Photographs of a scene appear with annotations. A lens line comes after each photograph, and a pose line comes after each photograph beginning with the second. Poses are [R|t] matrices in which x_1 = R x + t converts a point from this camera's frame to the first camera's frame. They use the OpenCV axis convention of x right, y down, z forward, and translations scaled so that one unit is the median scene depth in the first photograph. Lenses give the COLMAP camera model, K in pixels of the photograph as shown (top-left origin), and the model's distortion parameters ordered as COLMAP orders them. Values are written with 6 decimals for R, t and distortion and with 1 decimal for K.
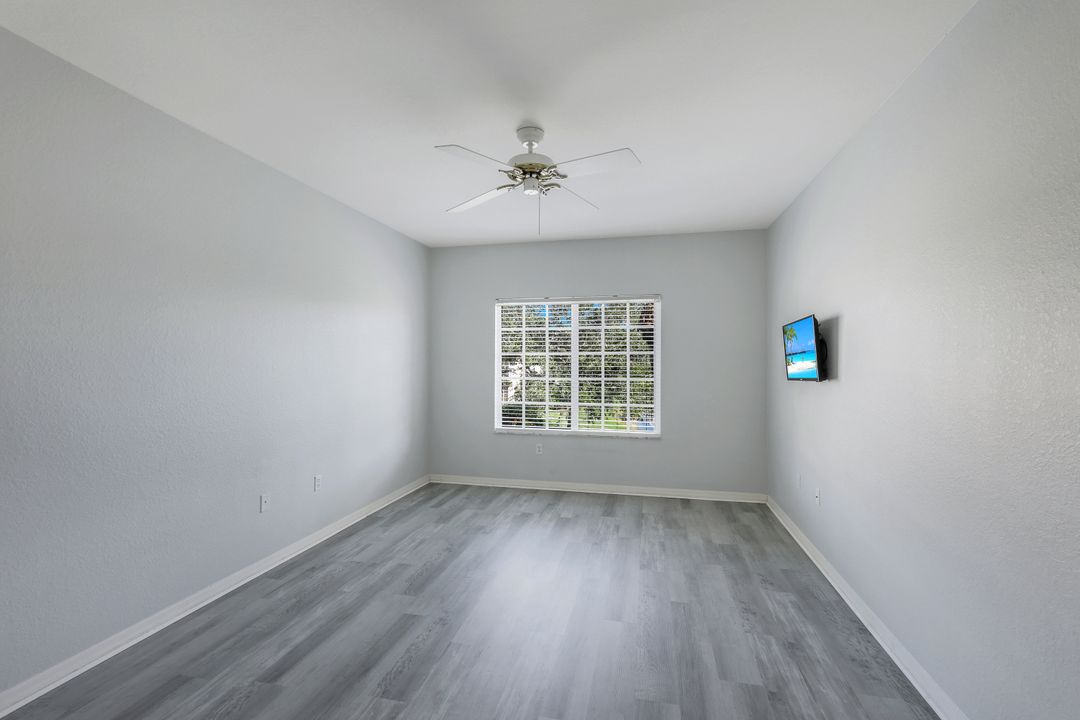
lens RADIAL K [[477.7, 0, 548.0], [0, 477.7, 356.8], [0, 0, 1]] dist [0.011421, -0.000249]
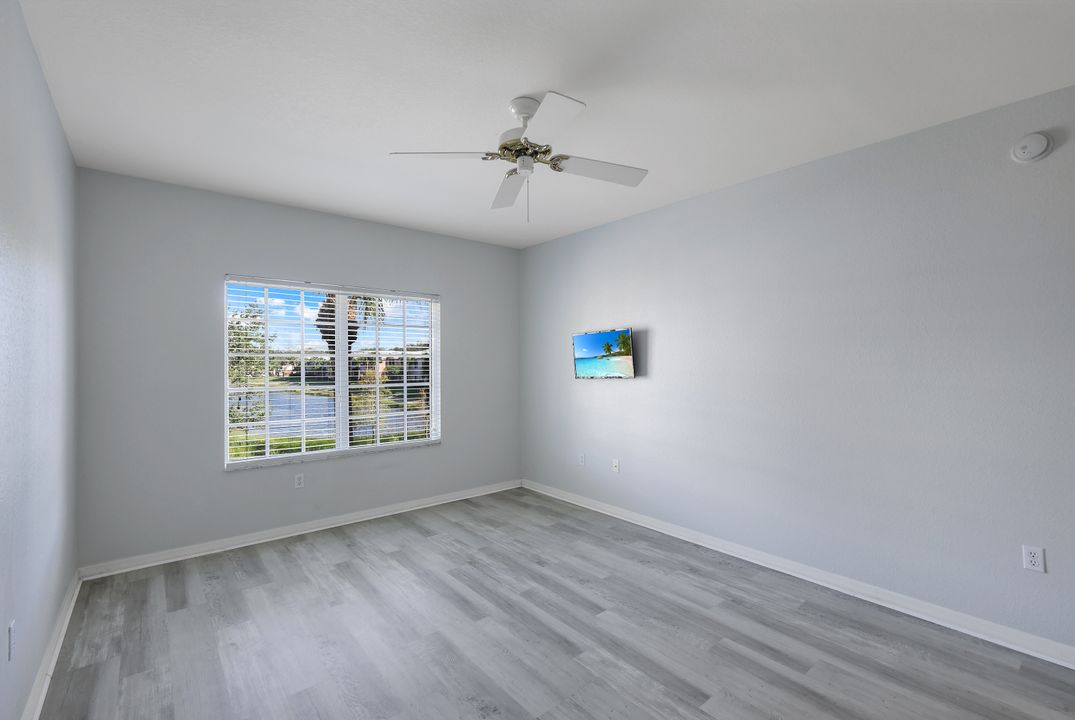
lens RADIAL K [[475.5, 0, 546.1], [0, 475.5, 361.2], [0, 0, 1]] dist [0.011421, -0.000249]
pose [[0.603104, -0.002196, 0.797659, -0.462732], [-0.006415, 0.999951, 0.007603, -0.005966], [-0.797637, -0.009702, 0.603060, 0.281327]]
